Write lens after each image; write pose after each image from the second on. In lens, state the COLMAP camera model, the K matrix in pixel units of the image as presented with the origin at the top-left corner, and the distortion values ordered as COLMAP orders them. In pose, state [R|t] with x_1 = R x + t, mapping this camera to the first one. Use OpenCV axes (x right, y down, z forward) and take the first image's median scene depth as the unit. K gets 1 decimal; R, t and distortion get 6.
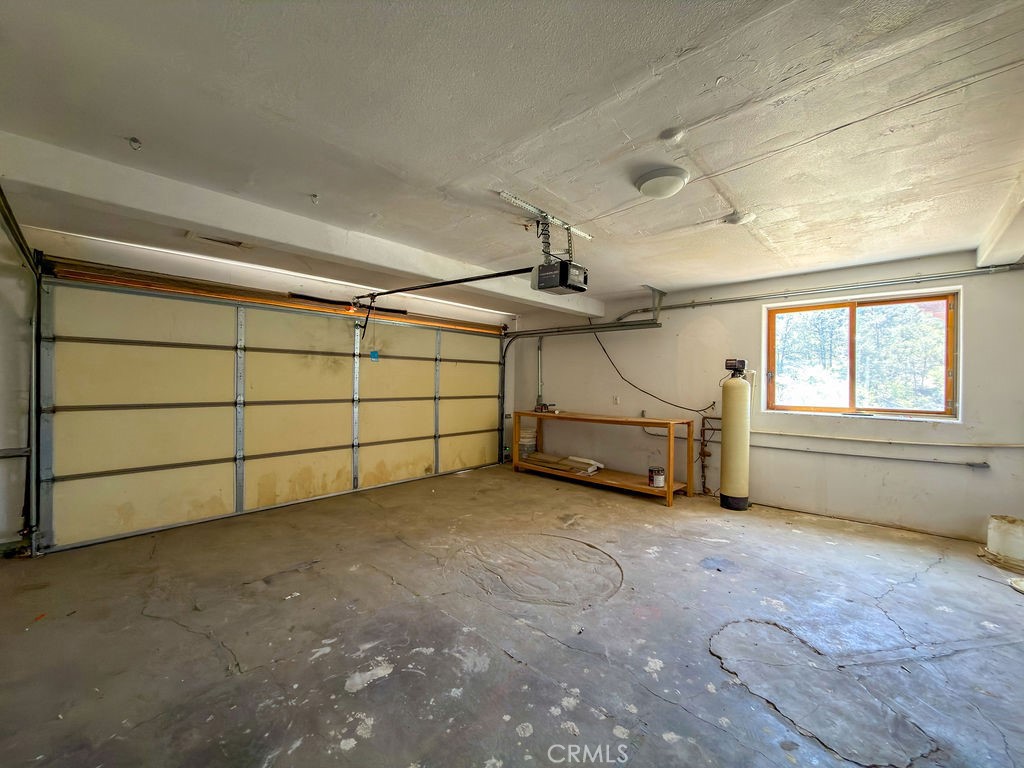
lens RADIAL K [[411.8, 0, 512.0], [0, 411.8, 384.0], [0, 0, 1]] dist [0.000578, -0.000004]
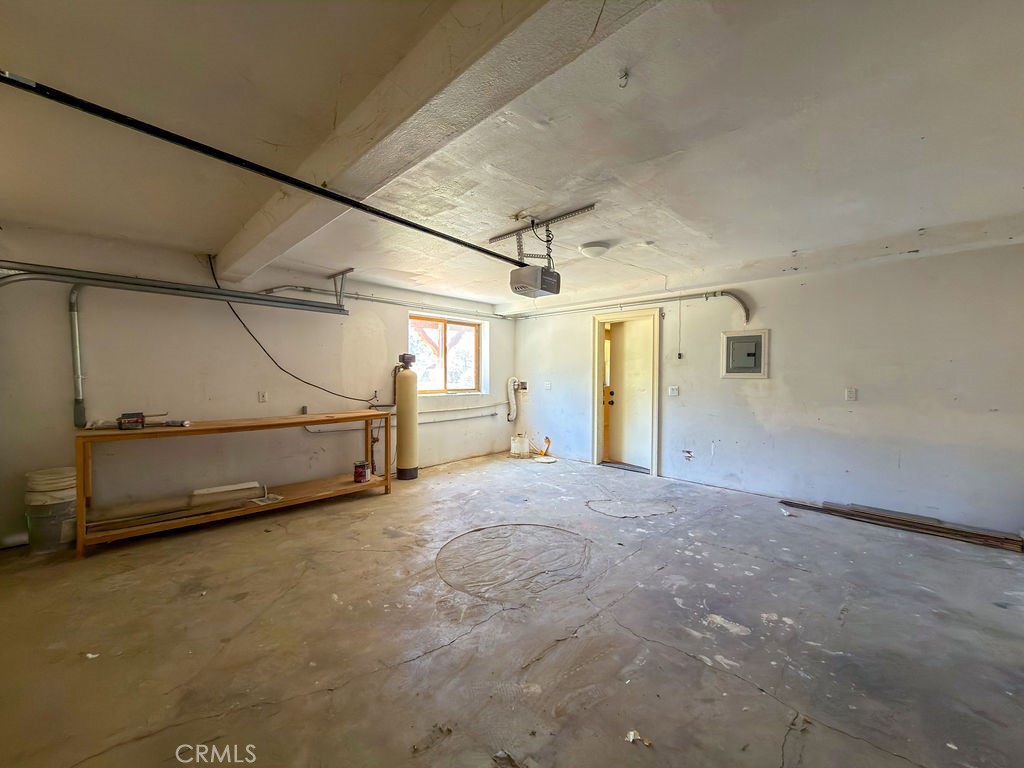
lens RADIAL K [[411.8, 0, 512.0], [0, 411.8, 384.0], [0, 0, 1]] dist [0.000578, -0.000004]
pose [[0.021381, -0.035819, 0.999130, -0.819954], [-0.000219, 0.999358, 0.035832, -0.019838], [-0.999771, -0.000985, 0.021360, 0.855604]]
